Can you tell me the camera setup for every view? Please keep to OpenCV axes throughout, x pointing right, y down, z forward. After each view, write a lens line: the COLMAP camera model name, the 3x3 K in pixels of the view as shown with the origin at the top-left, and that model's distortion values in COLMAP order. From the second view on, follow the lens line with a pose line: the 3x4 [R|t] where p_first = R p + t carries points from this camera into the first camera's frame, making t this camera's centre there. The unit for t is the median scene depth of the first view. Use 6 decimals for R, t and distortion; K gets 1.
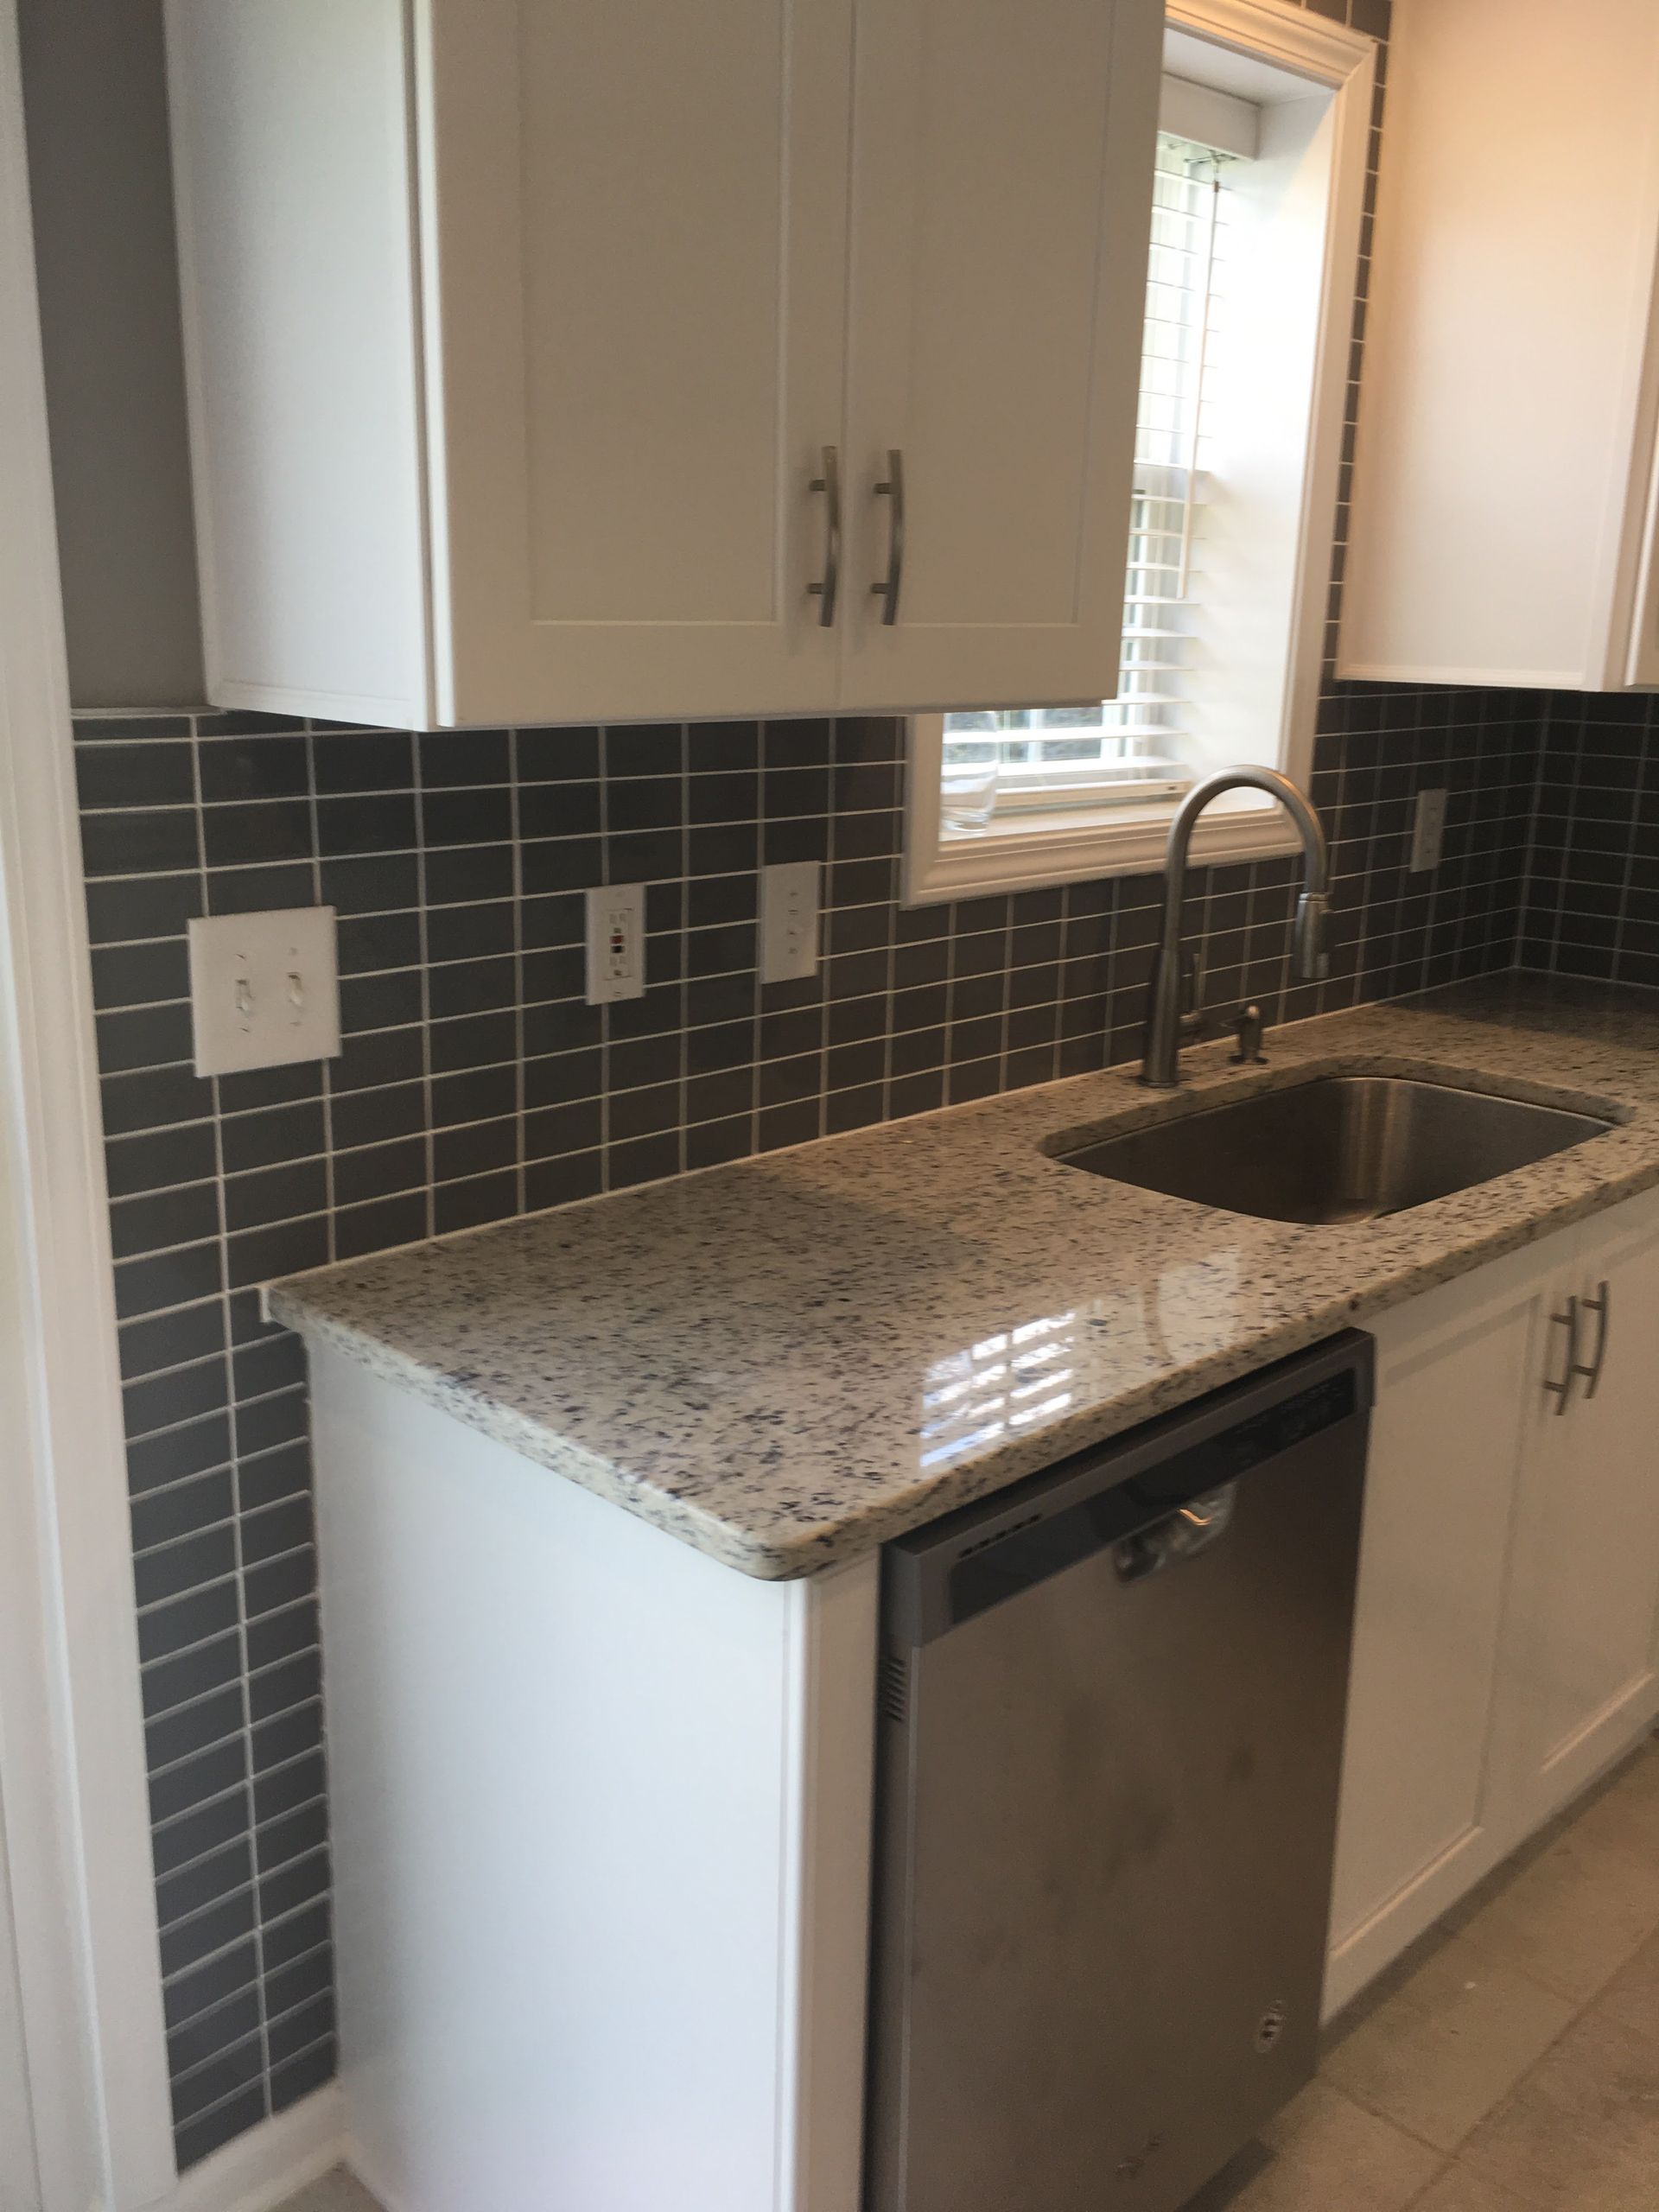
lens RADIAL K [[1785.1, 0, 826.2], [0, 1785.1, 1066.6], [0, 0, 1]] dist [0.015421, -0.049219]
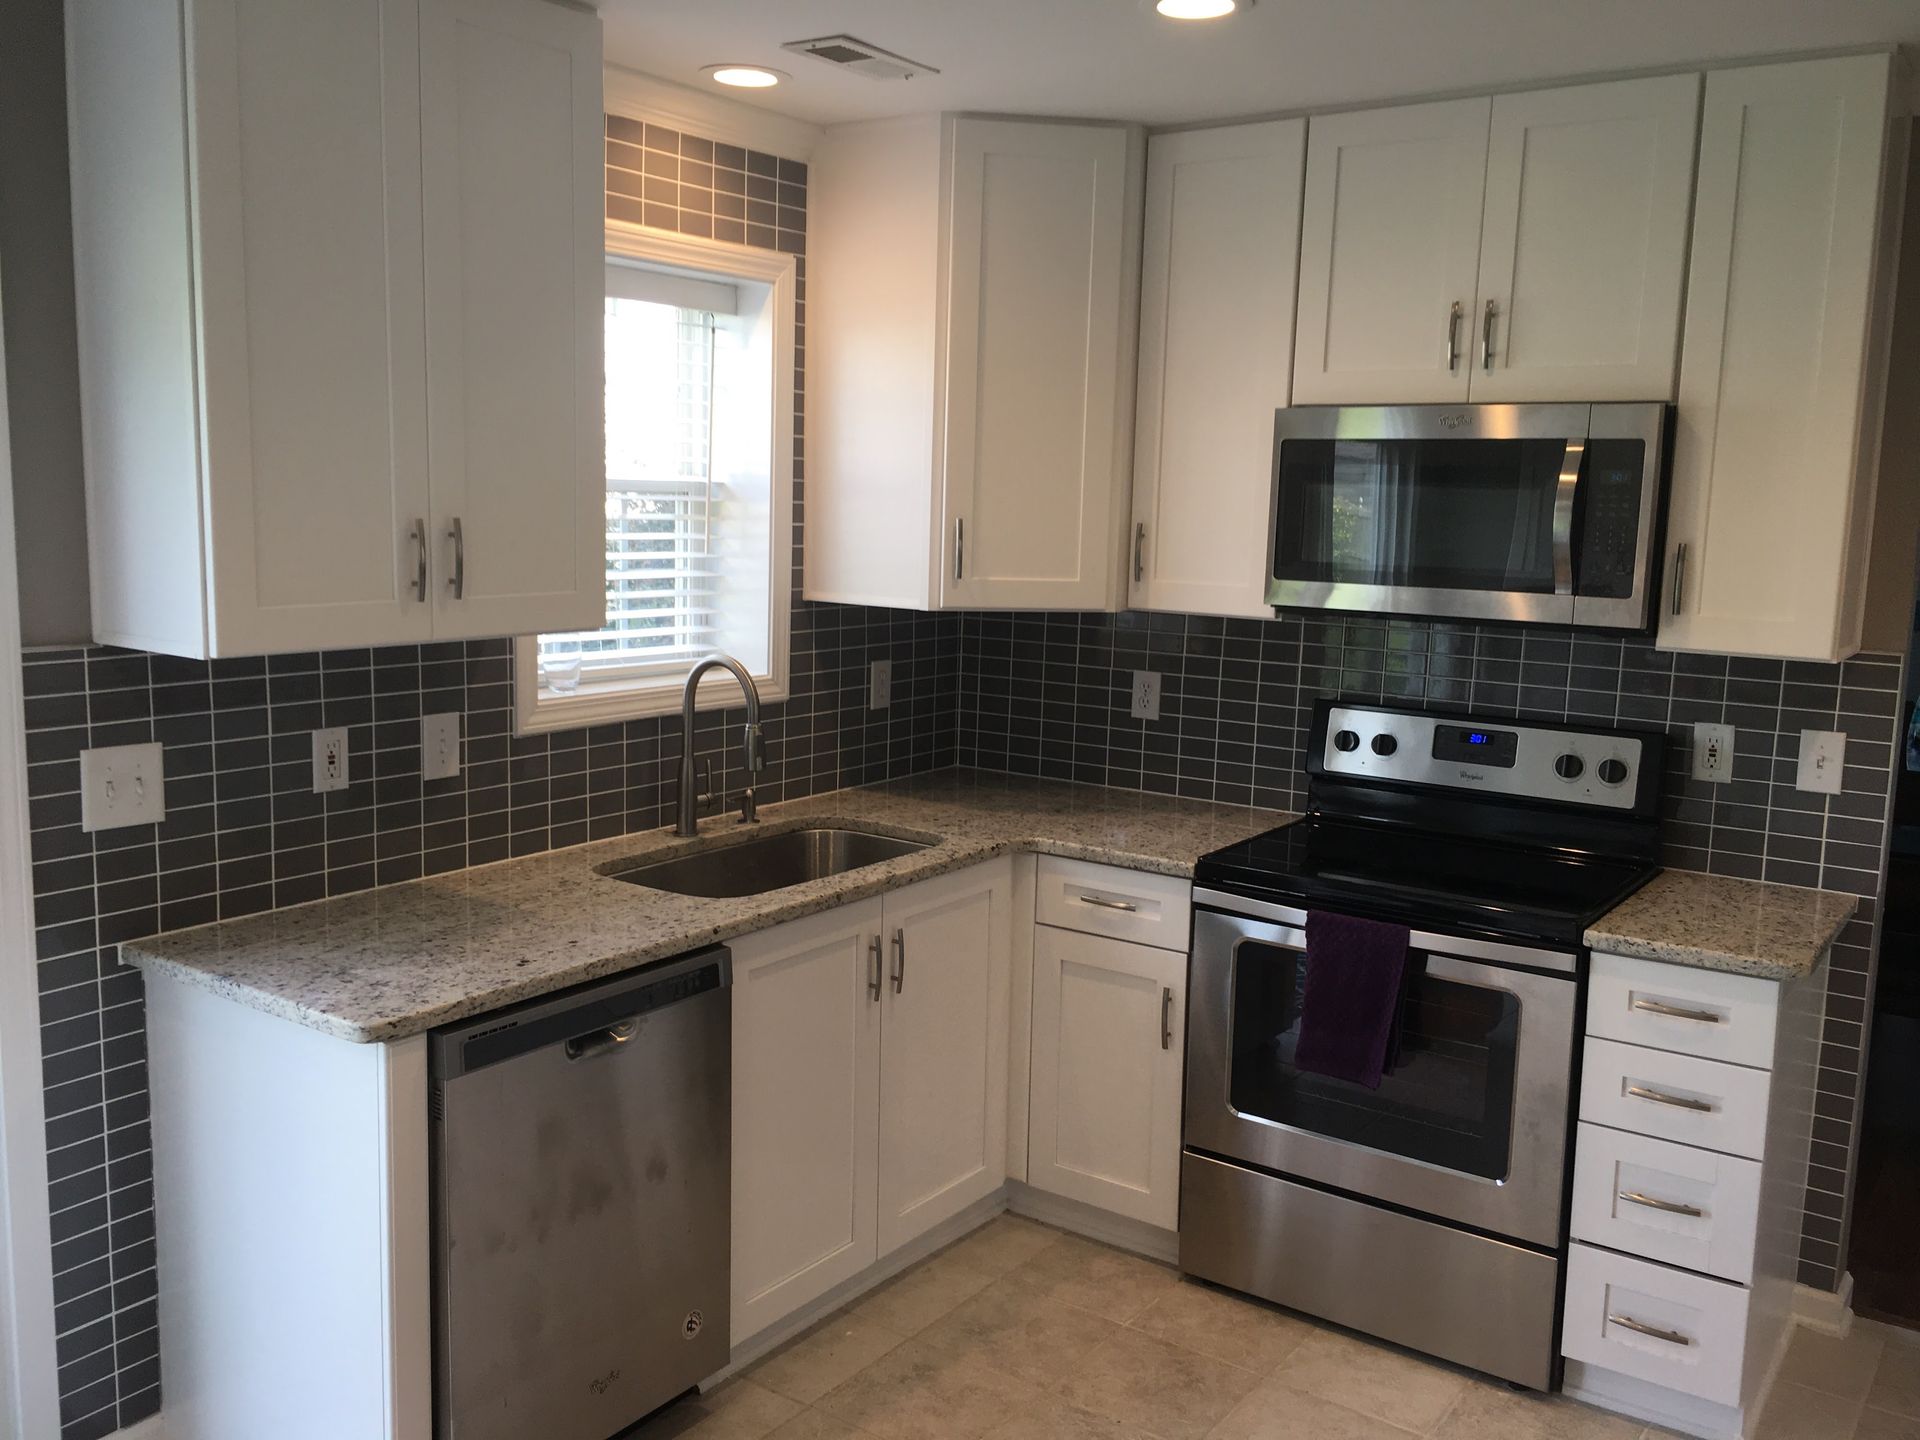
lens RADIAL K [[1537.2, 0, 960.0], [0, 1537.2, 720.0], [0, 0, 1]] dist [0.046673, -0.094235]
pose [[0.982778, -0.017830, 0.183929, 0.238757], [0.035704, 0.994900, -0.094333, 0.067216], [-0.181309, 0.099275, 0.978403, -0.713198]]
